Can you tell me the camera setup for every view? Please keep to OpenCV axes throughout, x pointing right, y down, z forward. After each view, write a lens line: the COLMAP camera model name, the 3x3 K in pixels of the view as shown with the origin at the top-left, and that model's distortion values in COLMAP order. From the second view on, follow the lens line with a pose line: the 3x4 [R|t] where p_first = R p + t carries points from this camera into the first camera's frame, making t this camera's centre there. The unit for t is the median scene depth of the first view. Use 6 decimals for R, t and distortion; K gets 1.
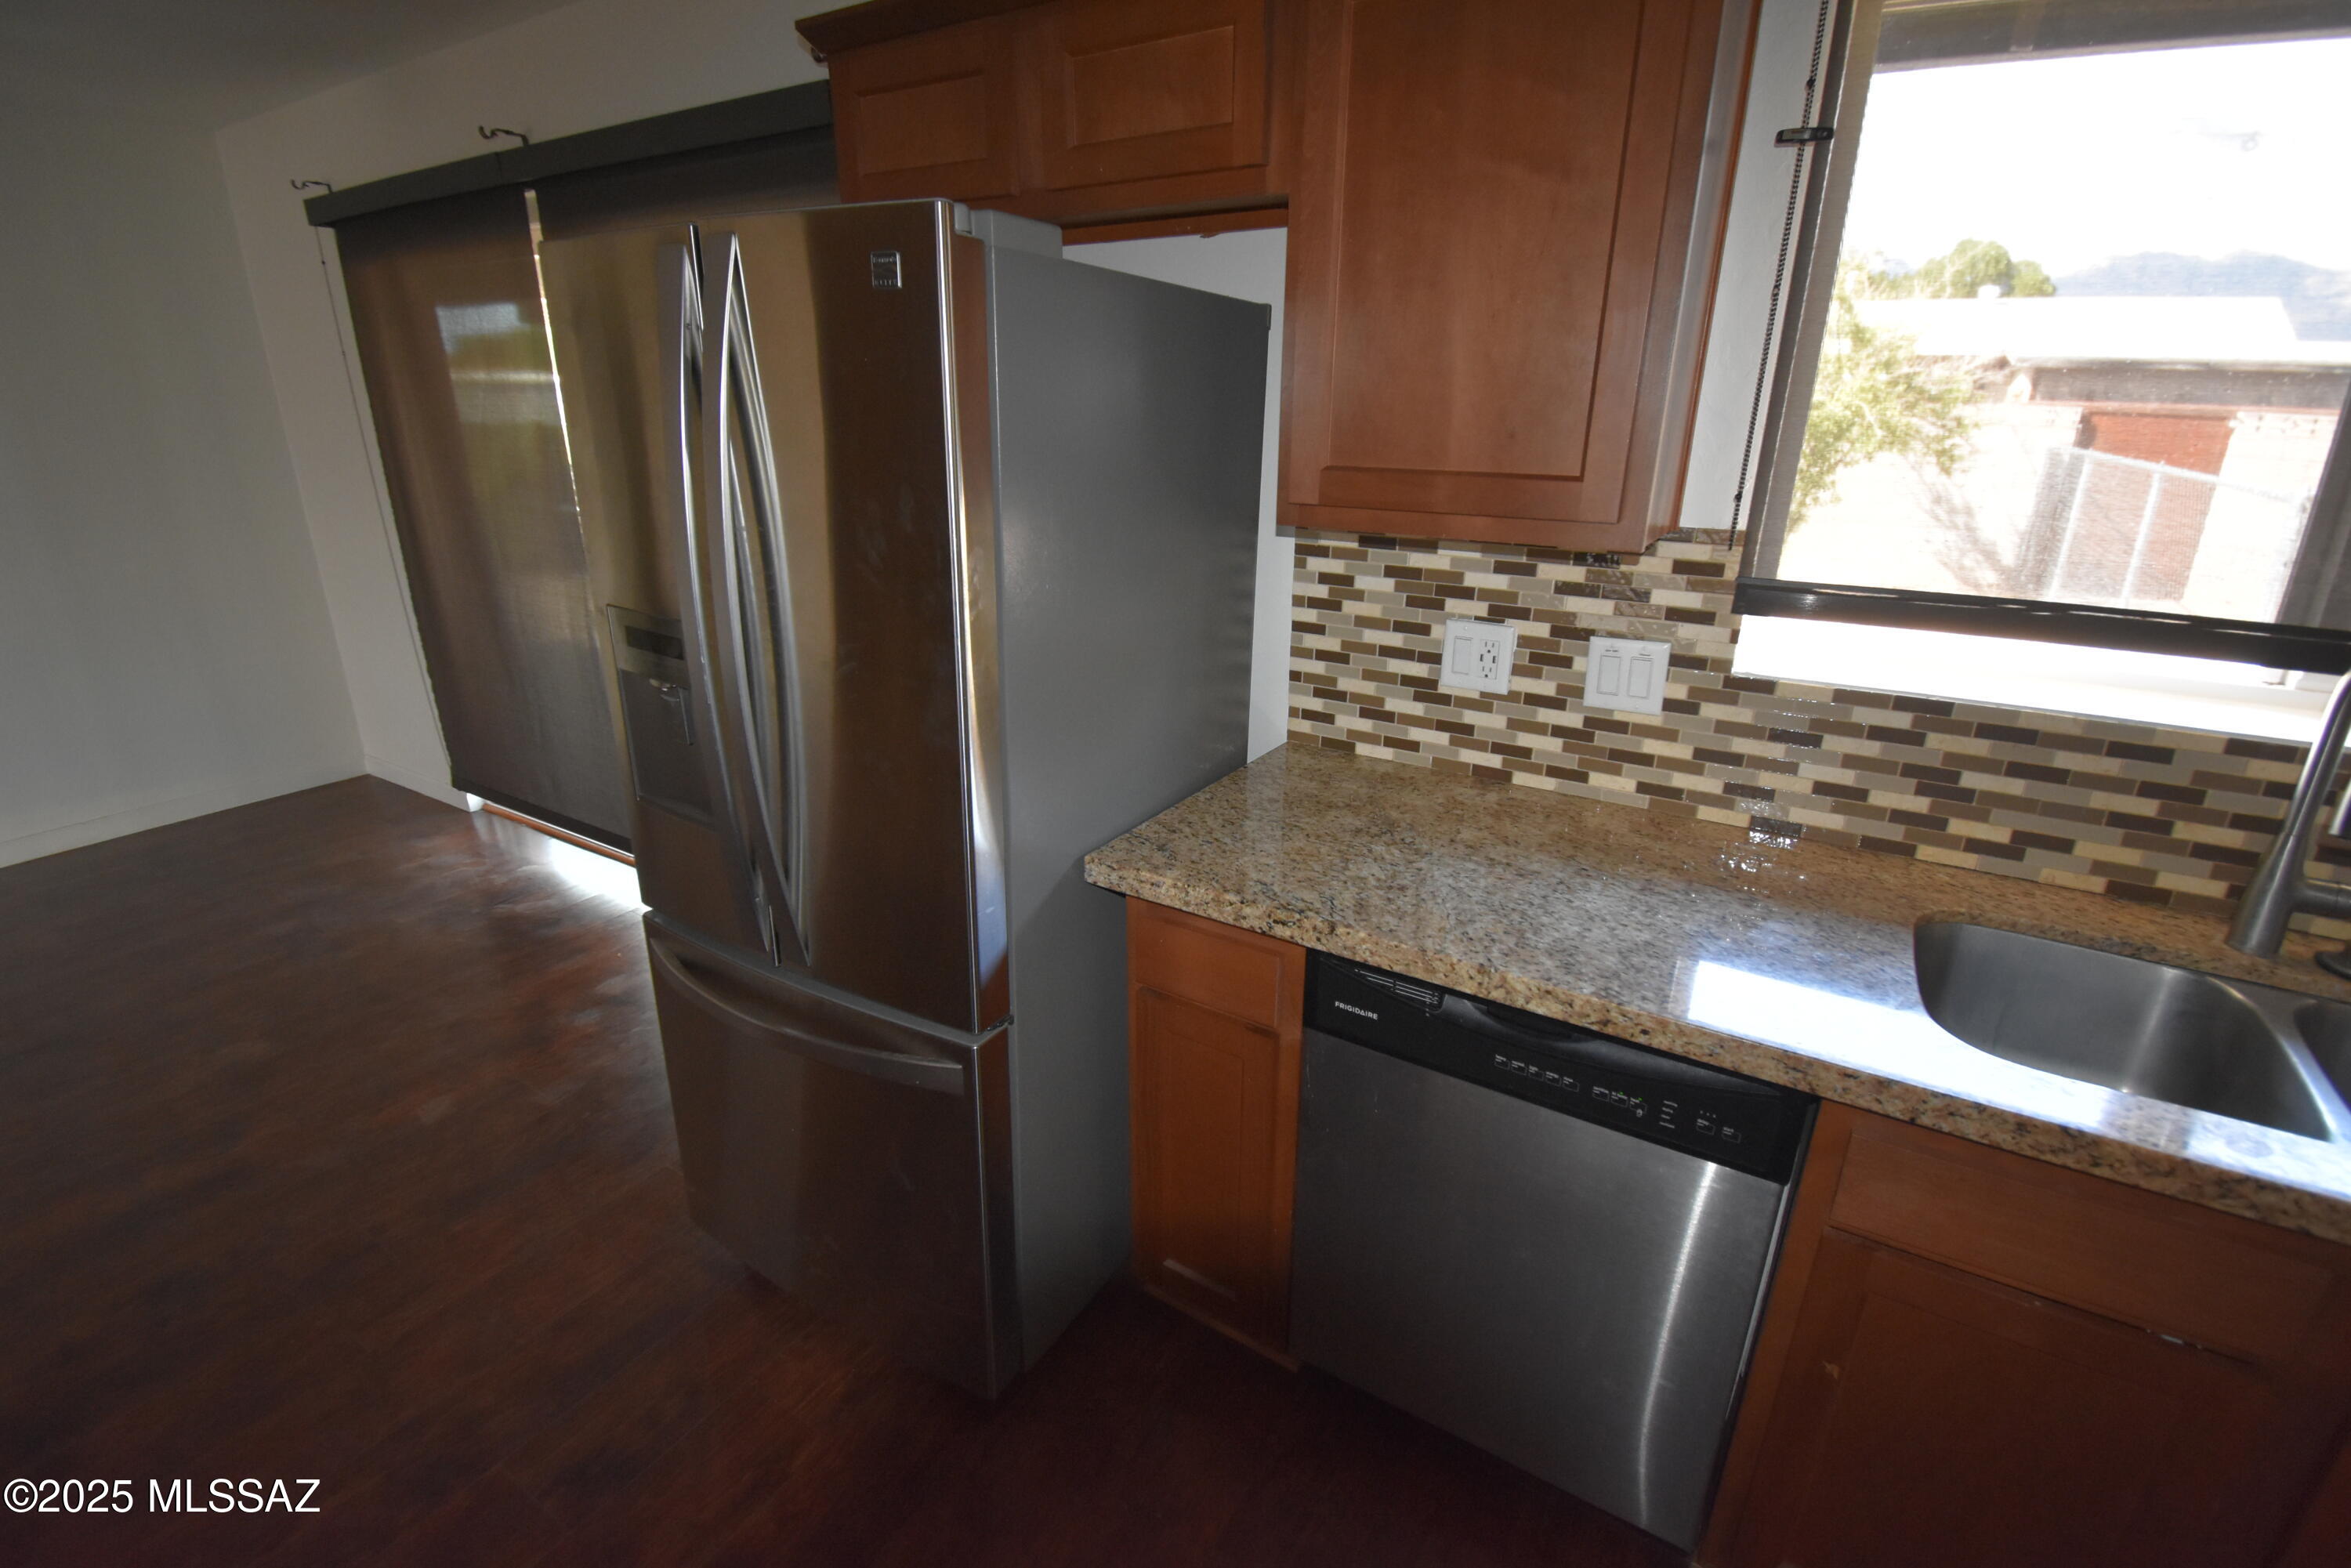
lens RADIAL K [[1041.3, 0, 1168.1], [0, 1041.3, 793.2], [0, 0, 1]] dist [0.008920, -0.019051]
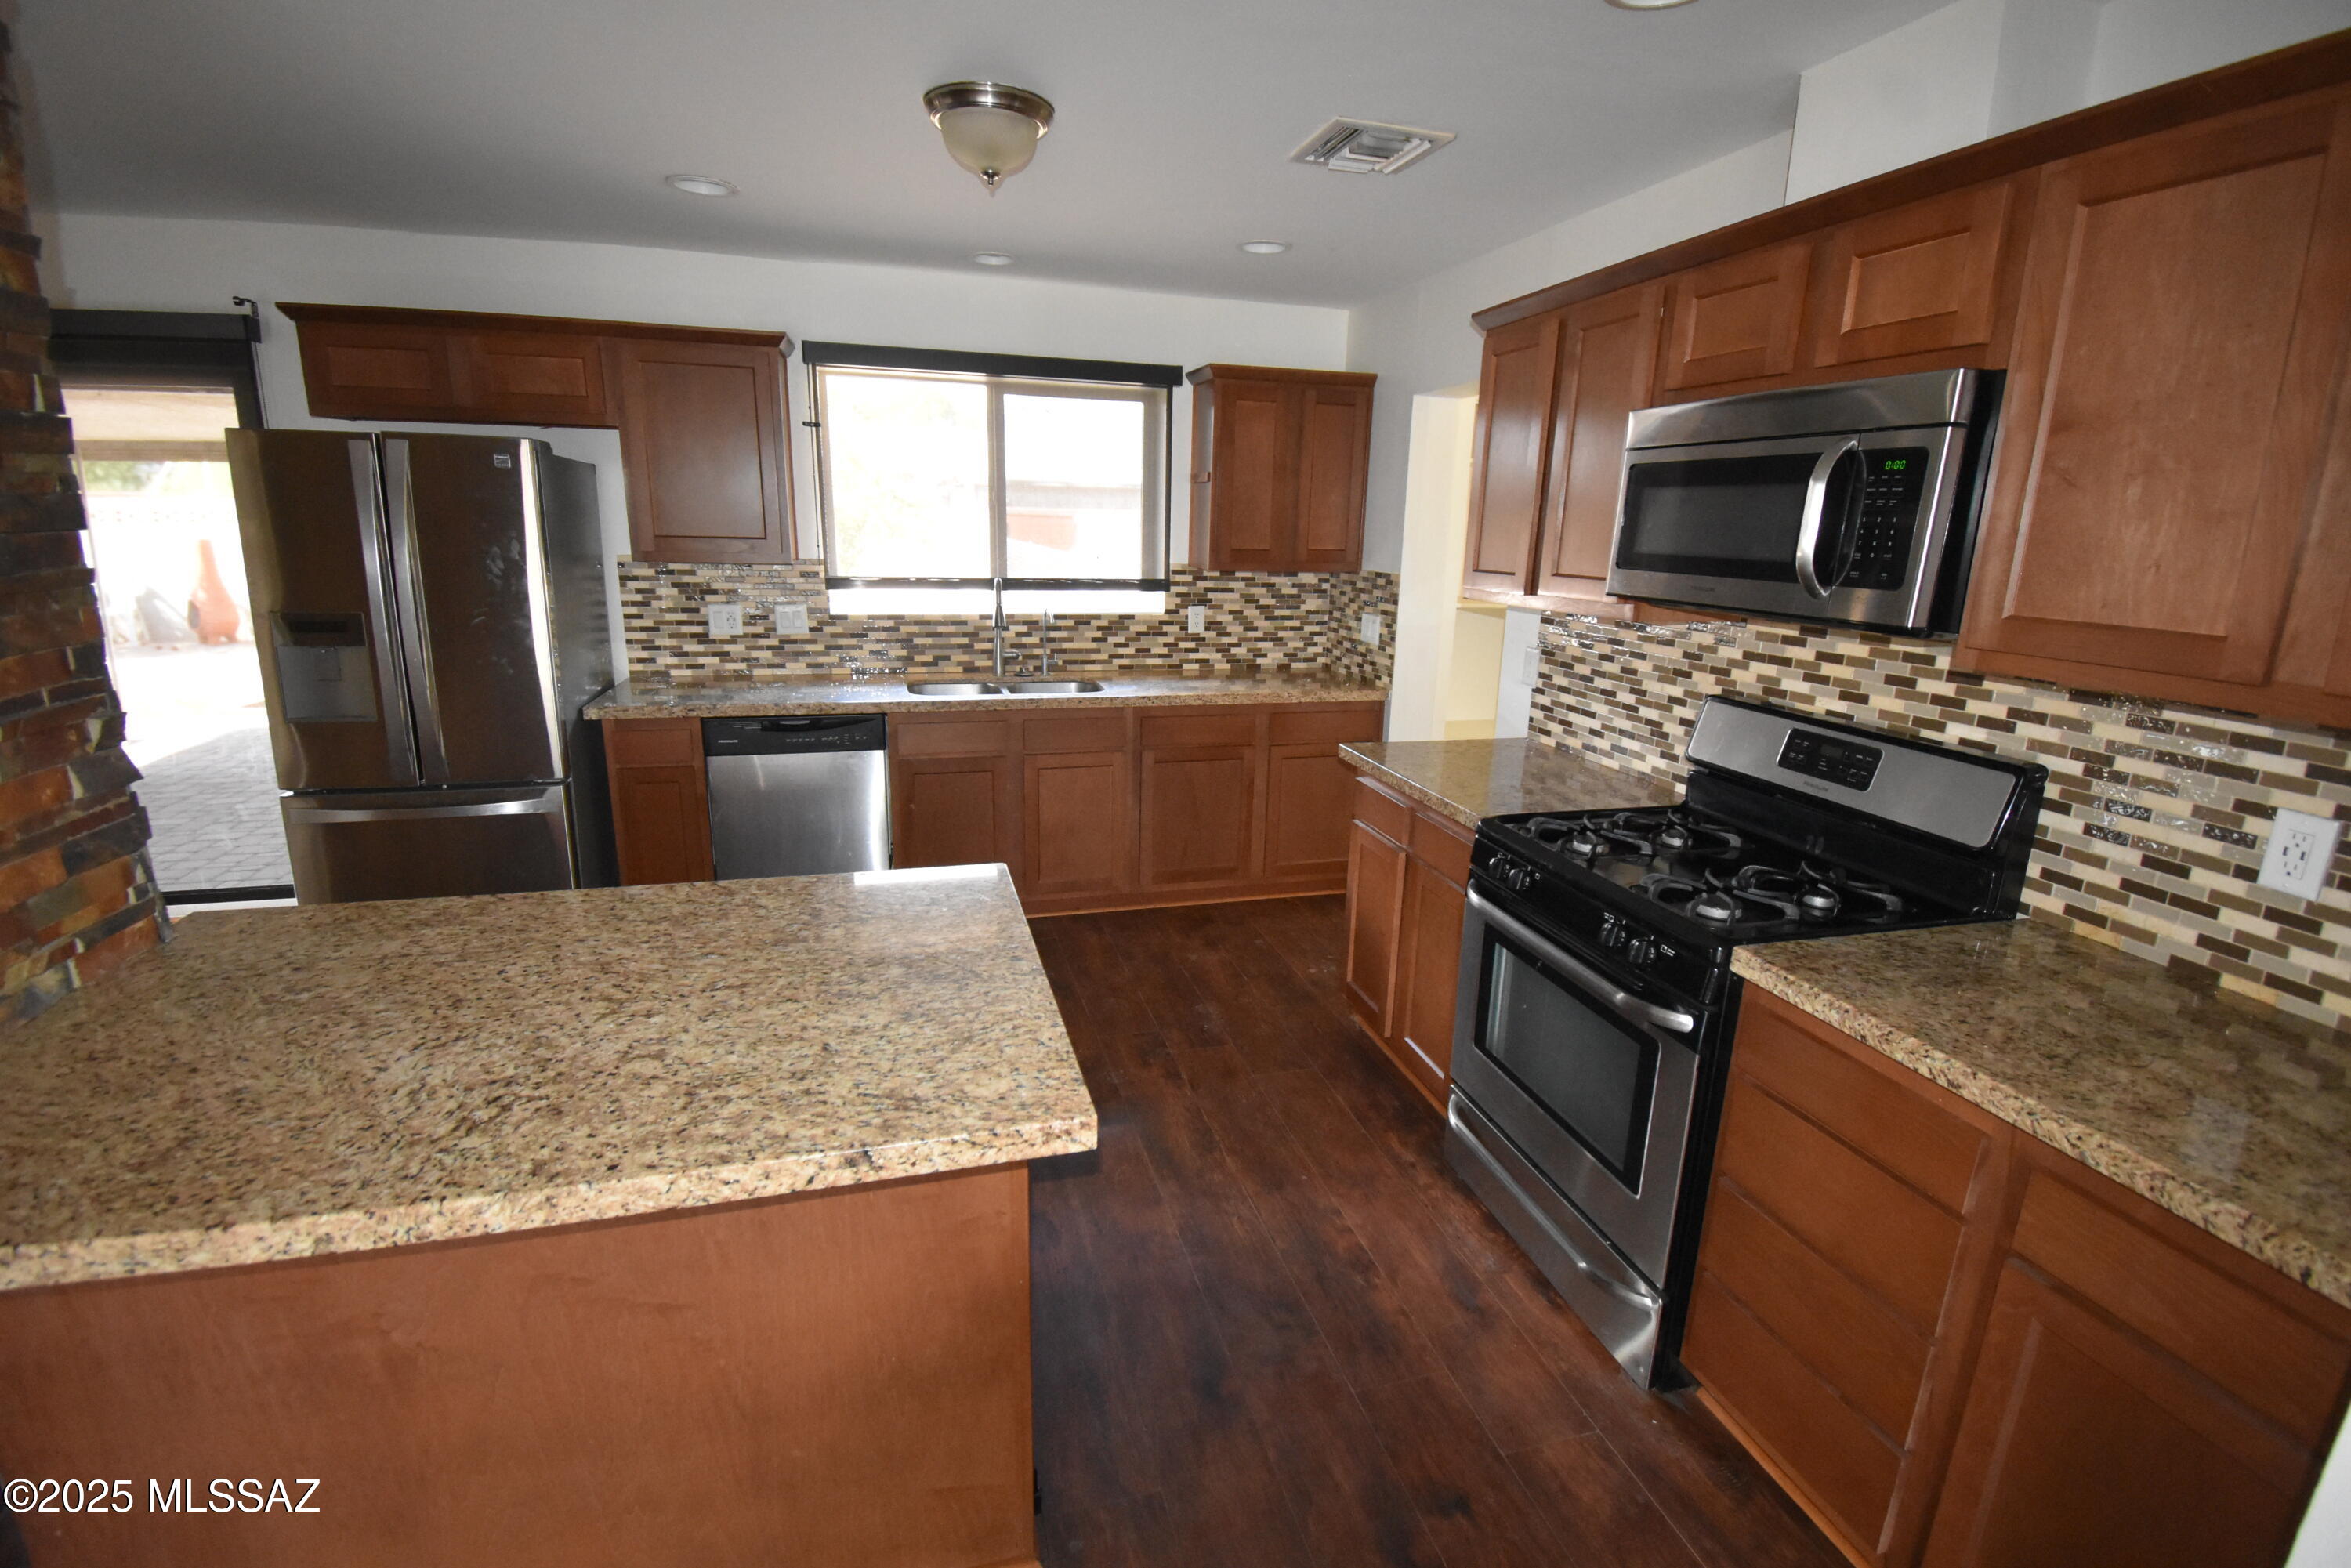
lens RADIAL K [[1041.3, 0, 1178.1], [0, 1041.3, 768.4], [0, 0, 1]] dist [0.008920, -0.019051]
pose [[0.672700, -0.161610, 0.722050, -0.723007], [0.238623, 0.971100, -0.004961, 0.425363], [-0.700381, 0.175635, 0.691823, -1.183206]]
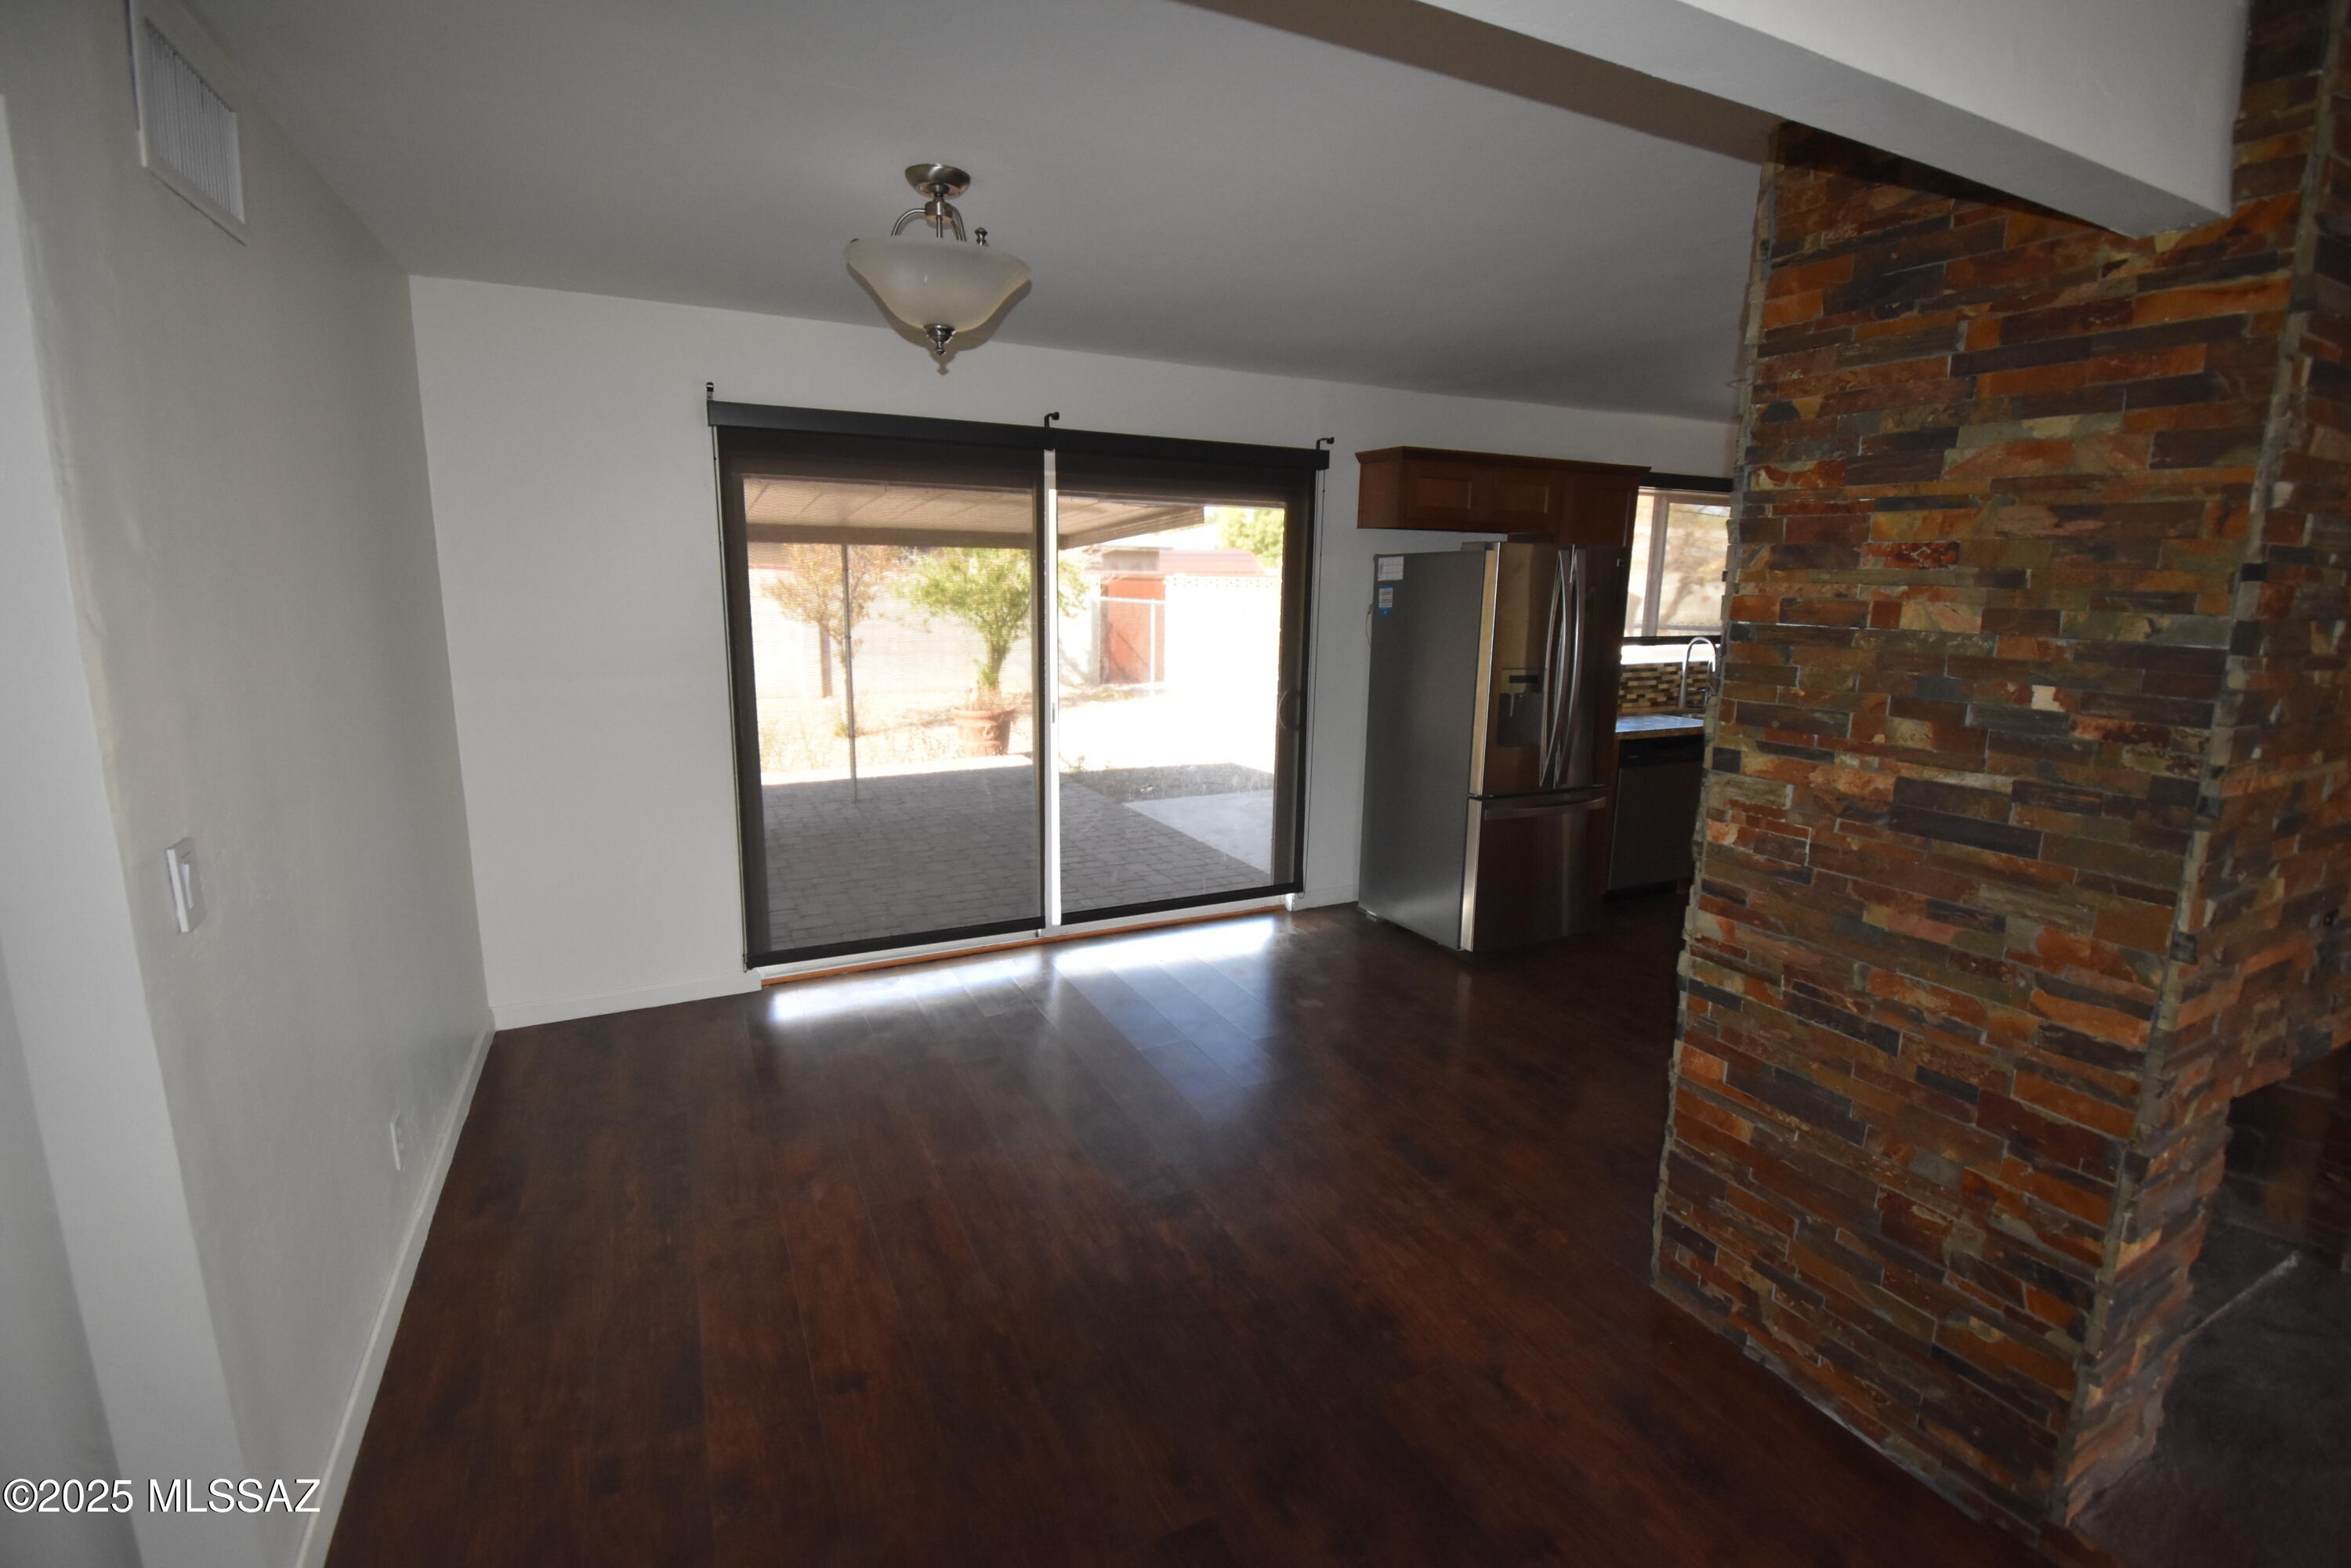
lens RADIAL K [[1041.3, 0, 1176.1], [0, 1041.3, 770.3], [0, 0, 1]] dist [0.008920, -0.019051]
pose [[0.536432, -0.147981, 0.830868, -2.845894], [0.280243, 0.959877, -0.009975, -0.120288], [-0.796055, 0.238196, 0.556380, 0.233596]]
